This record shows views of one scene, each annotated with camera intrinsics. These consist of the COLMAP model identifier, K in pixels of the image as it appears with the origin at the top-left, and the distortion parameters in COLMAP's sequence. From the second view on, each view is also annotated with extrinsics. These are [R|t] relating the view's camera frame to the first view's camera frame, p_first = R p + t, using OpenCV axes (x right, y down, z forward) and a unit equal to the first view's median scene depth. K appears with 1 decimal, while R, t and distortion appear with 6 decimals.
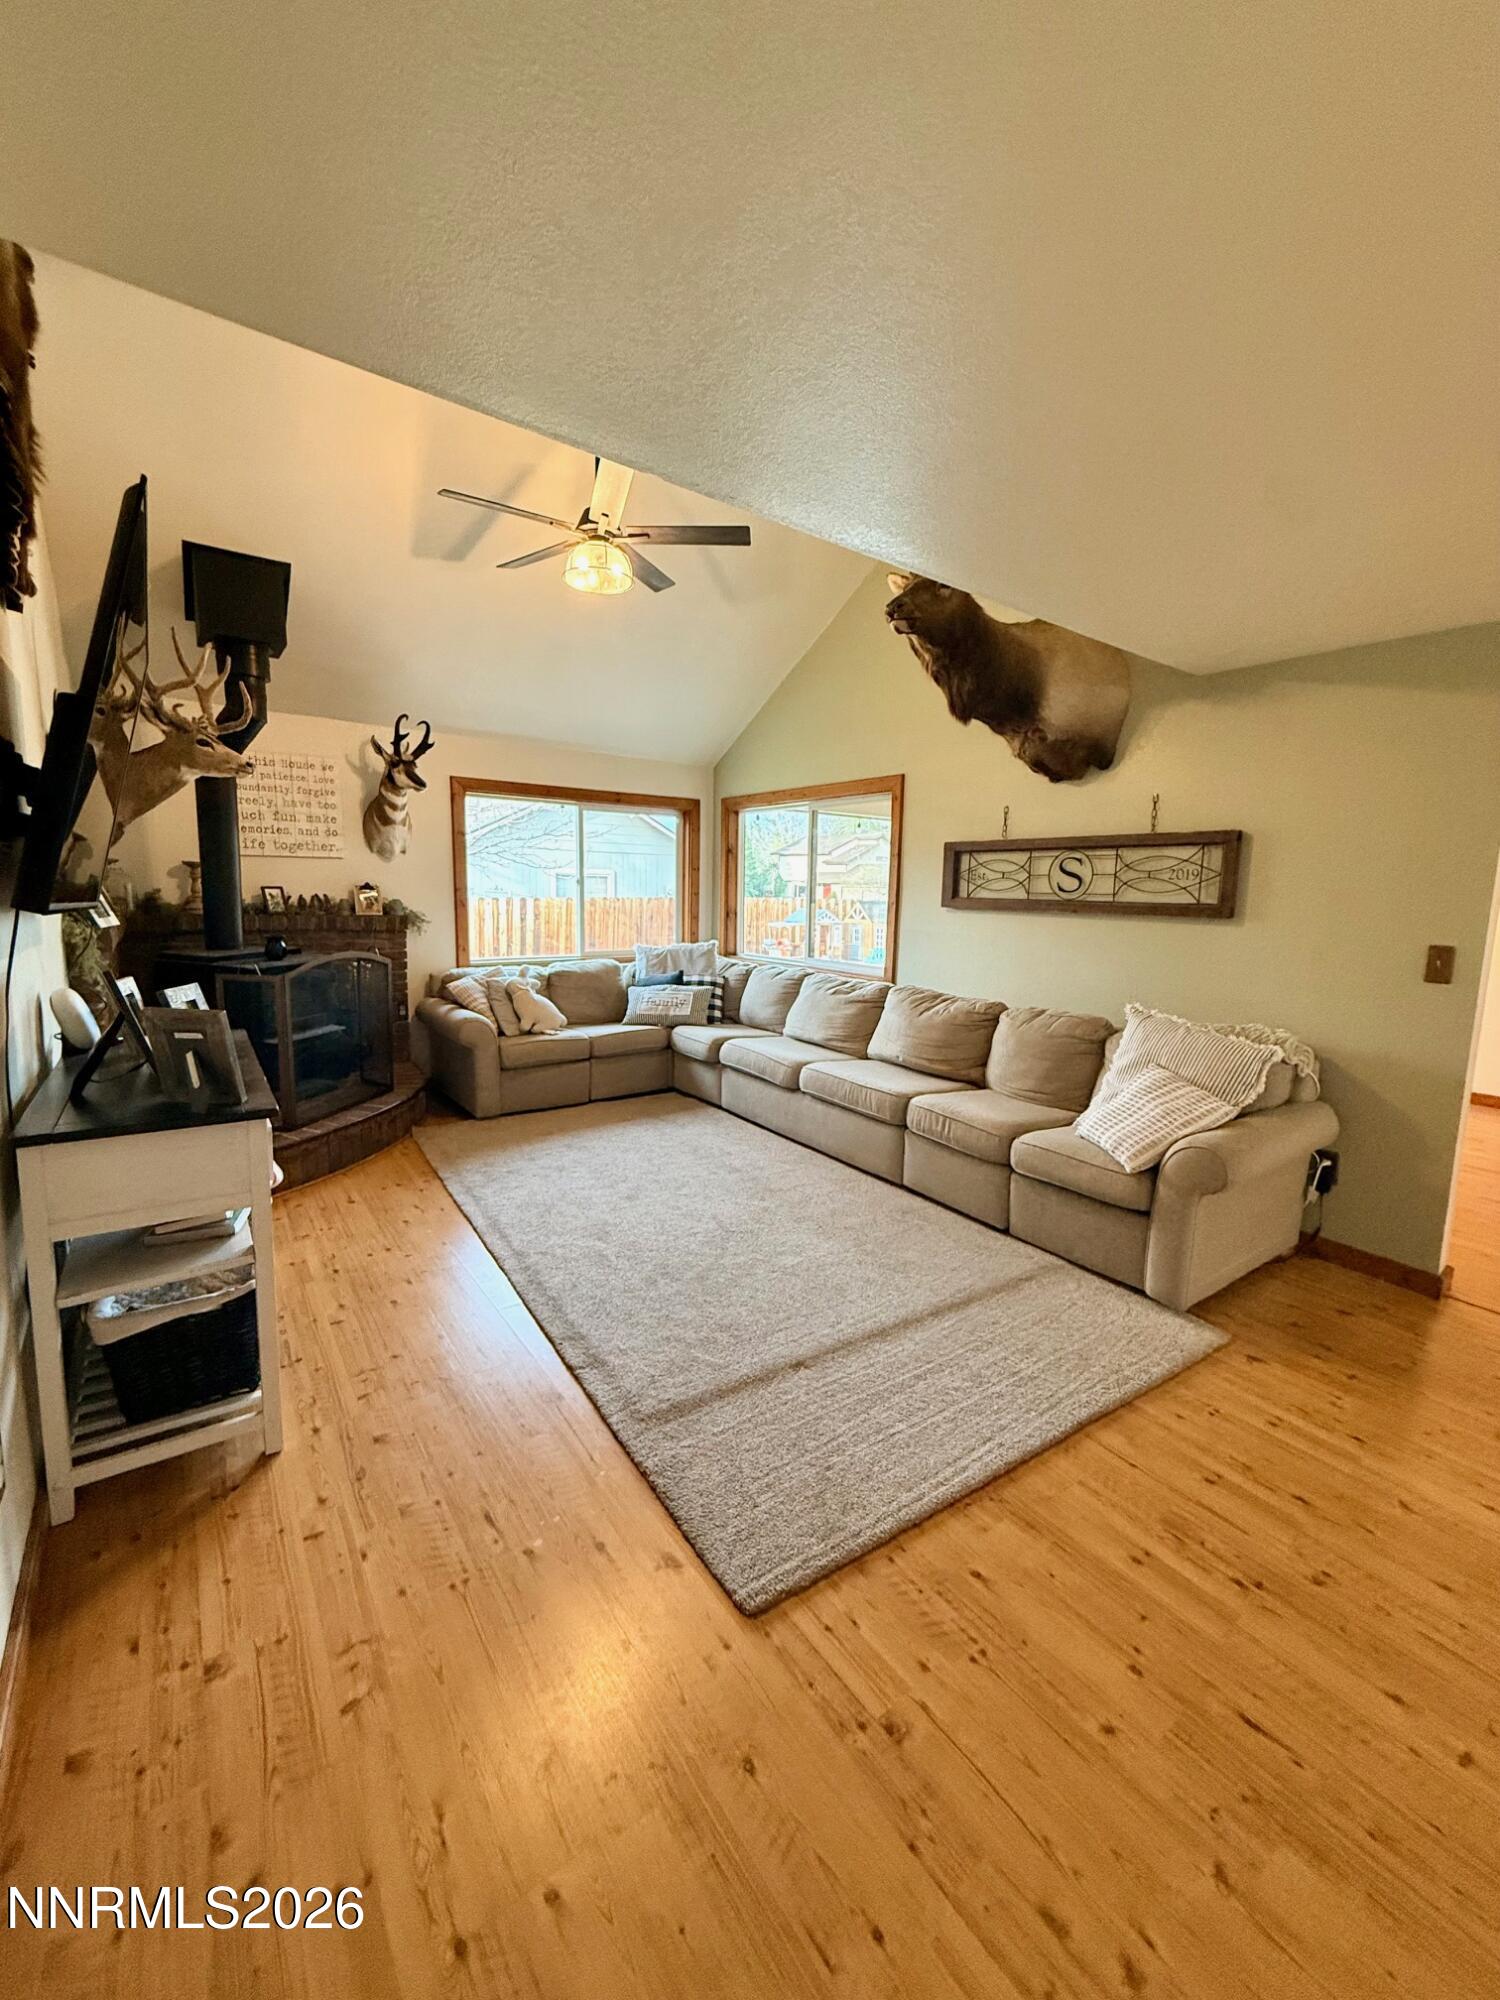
lens RADIAL K [[792.3, 0, 749.7], [0, 792.3, 996.9], [0, 0, 1]] dist [-0.000587, 0.000180]
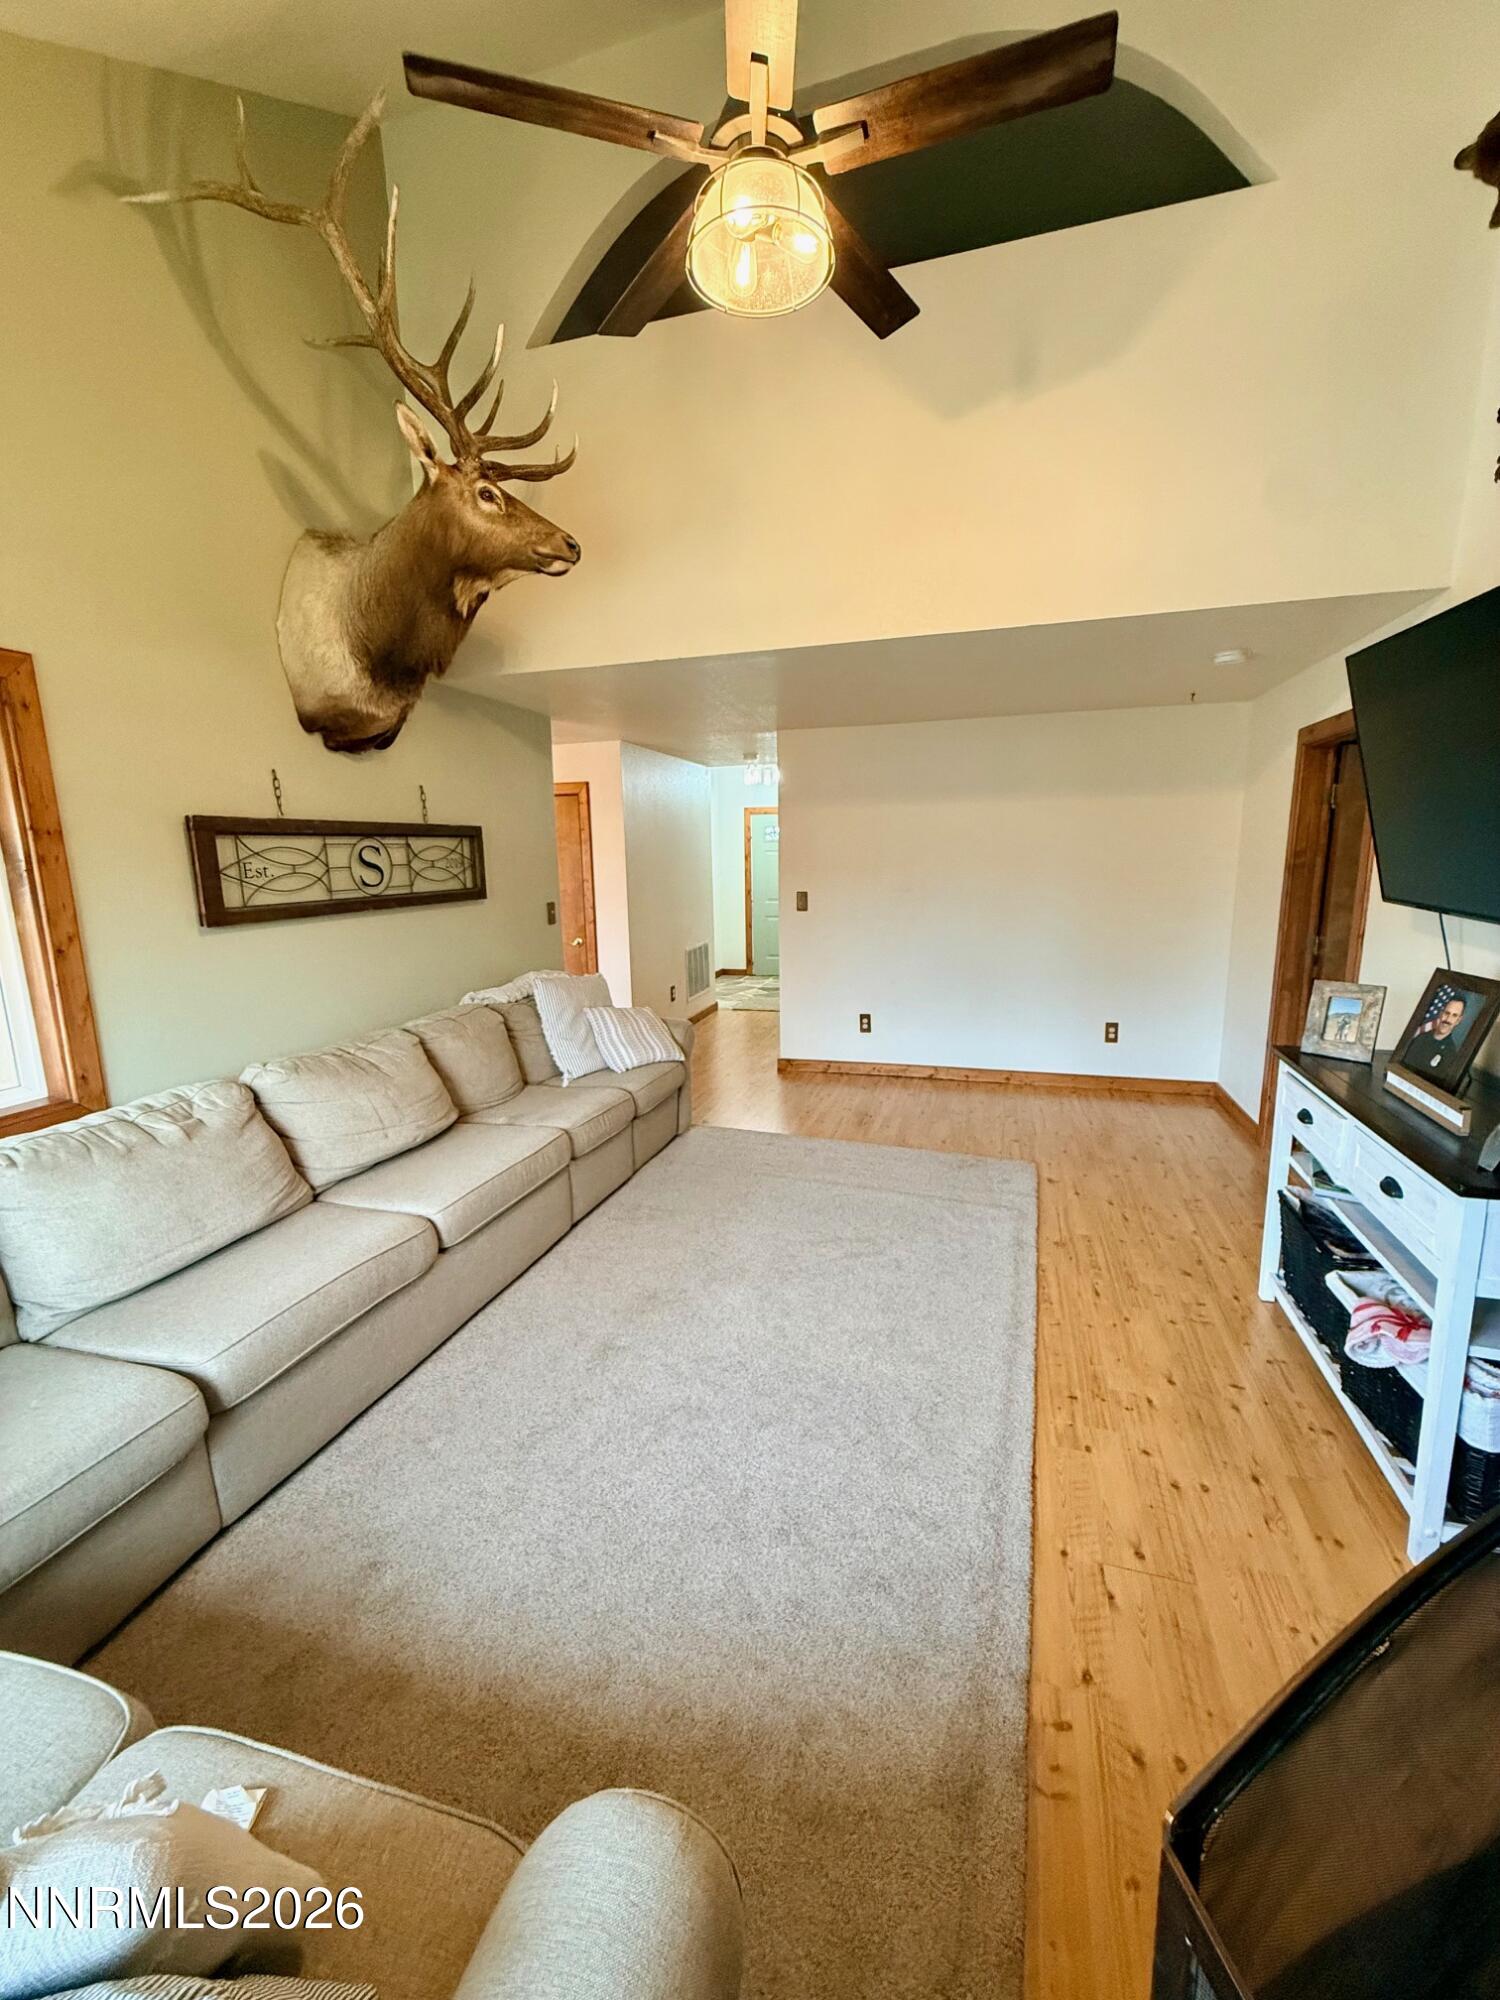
lens RADIAL K [[794.4, 0, 751.0], [0, 794.4, 997.8], [0, 0, 1]] dist [-0.000555, 0.000054]
pose [[-0.604017, -0.157020, 0.781350, -0.554681], [0.113725, 0.953385, 0.279507, -0.218141], [-0.788816, 0.257686, -0.558003, 1.228063]]
